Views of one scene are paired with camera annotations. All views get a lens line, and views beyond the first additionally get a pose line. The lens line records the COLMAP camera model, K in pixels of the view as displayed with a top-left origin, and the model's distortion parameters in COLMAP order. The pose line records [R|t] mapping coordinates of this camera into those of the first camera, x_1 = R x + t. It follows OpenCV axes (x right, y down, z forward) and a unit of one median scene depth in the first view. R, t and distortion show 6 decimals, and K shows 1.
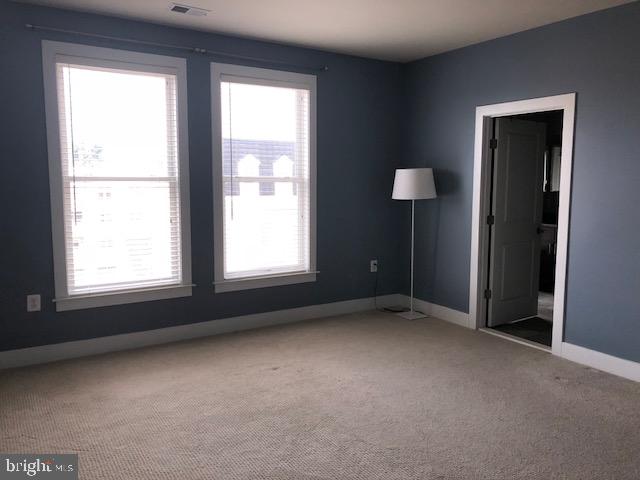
lens RADIAL K [[528.6, 0, 322.2], [0, 528.6, 245.7], [0, 0, 1]] dist [0.076989, -0.064618]
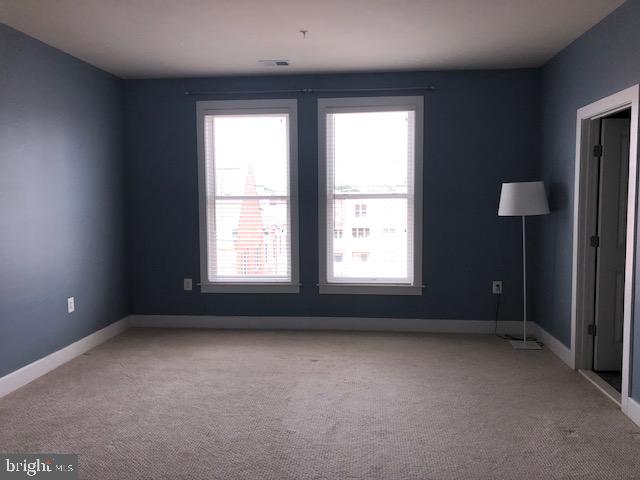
lens RADIAL K [[528.6, 0, 305.1], [0, 528.6, 246.4], [0, 0, 1]] dist [0.076989, -0.064618]
pose [[0.792267, 0.048747, -0.608225, 0.479551], [-0.065442, 0.997842, -0.005271, -0.006514], [0.606656, 0.043980, 0.793747, 0.054059]]
